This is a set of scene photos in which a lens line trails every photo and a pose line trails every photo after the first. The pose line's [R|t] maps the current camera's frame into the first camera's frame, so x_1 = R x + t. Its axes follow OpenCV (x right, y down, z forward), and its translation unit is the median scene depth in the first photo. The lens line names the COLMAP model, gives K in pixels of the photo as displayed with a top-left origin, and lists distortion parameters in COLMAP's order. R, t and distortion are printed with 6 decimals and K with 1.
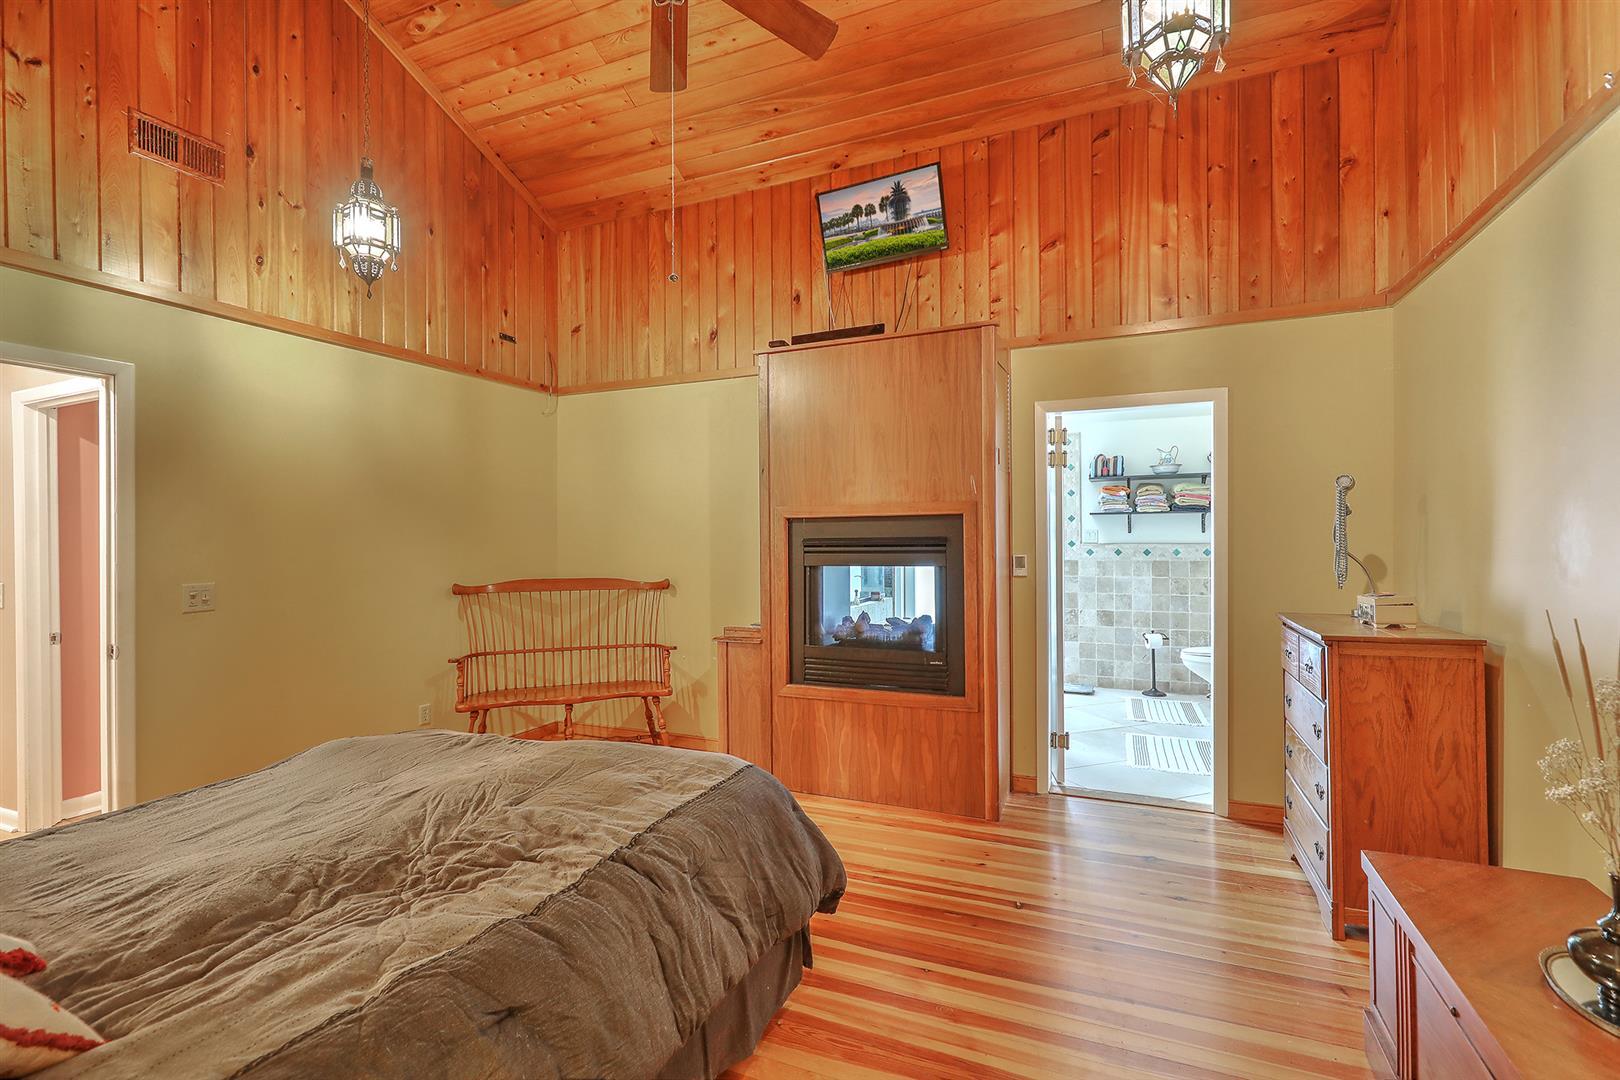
lens RADIAL K [[729.5, 0, 808.8], [0, 729.5, 536.6], [0, 0, 1]] dist [-0.003397, 0.000316]
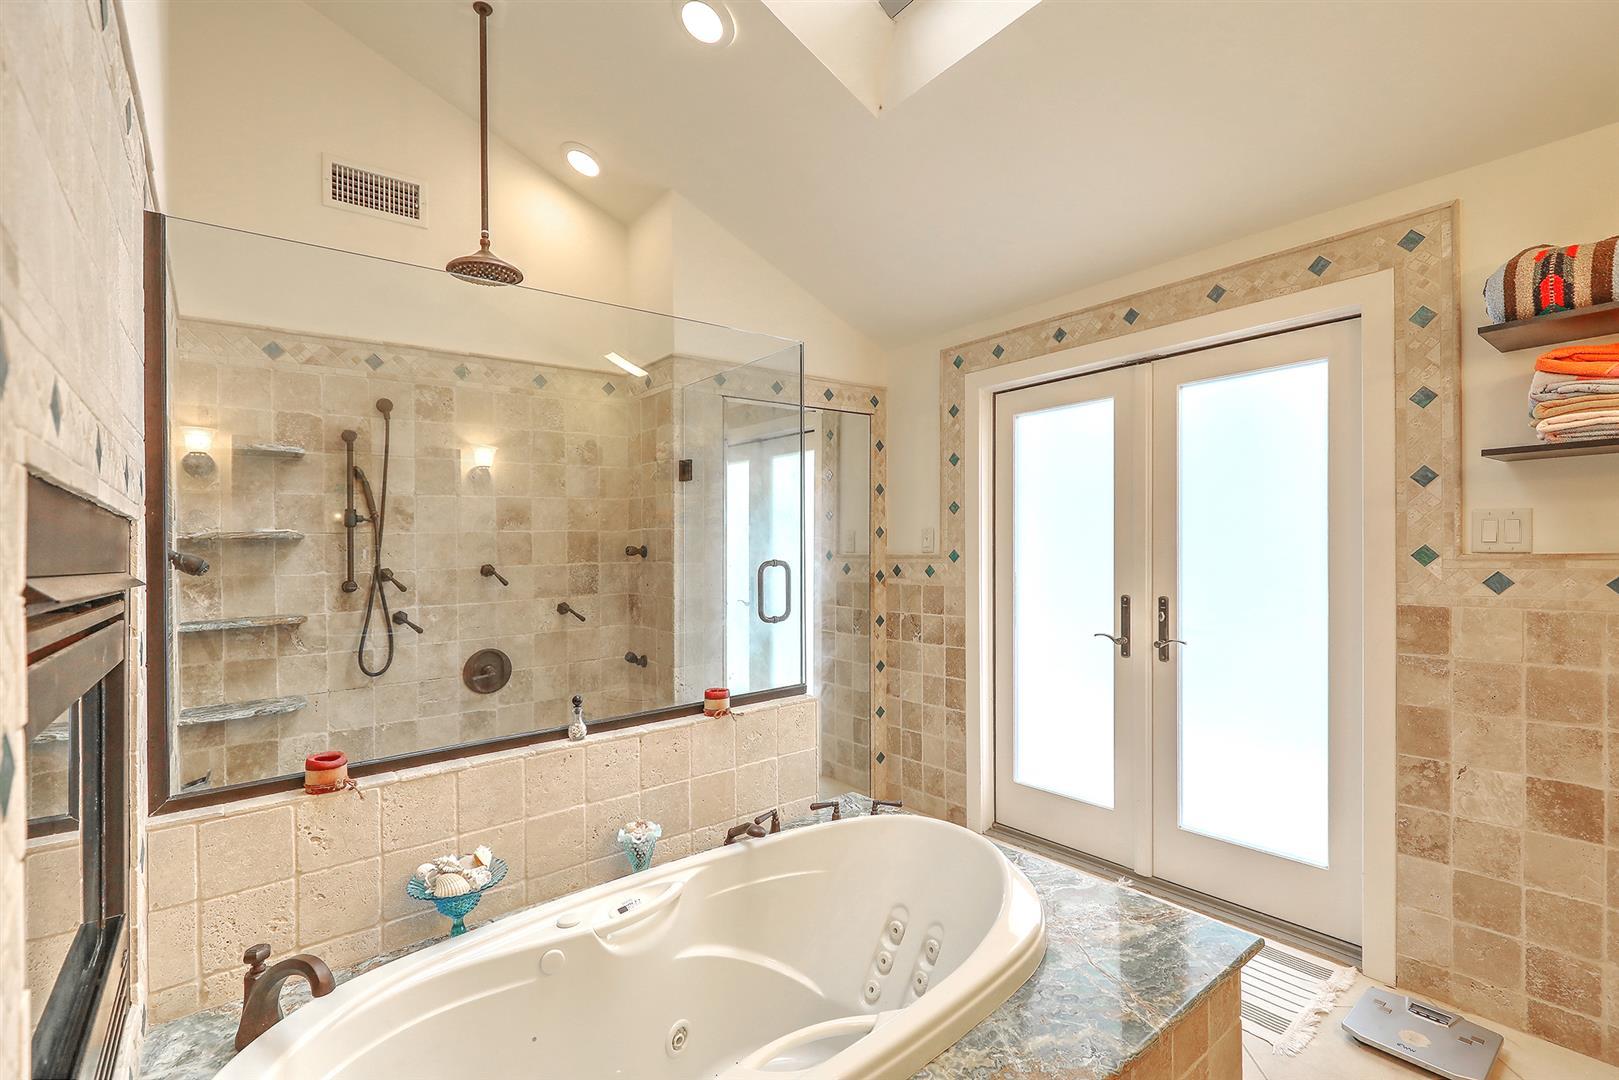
lens RADIAL K [[729.0, 0, 810.8], [0, 729.0, 541.9], [0, 0, 1]] dist [-0.003397, 0.000316]
pose [[0.889843, 0.000440, -0.456267, 0.269836], [-0.001344, 0.999998, -0.001658, 0.004928], [0.456266, 0.002088, 0.889841, 0.599784]]
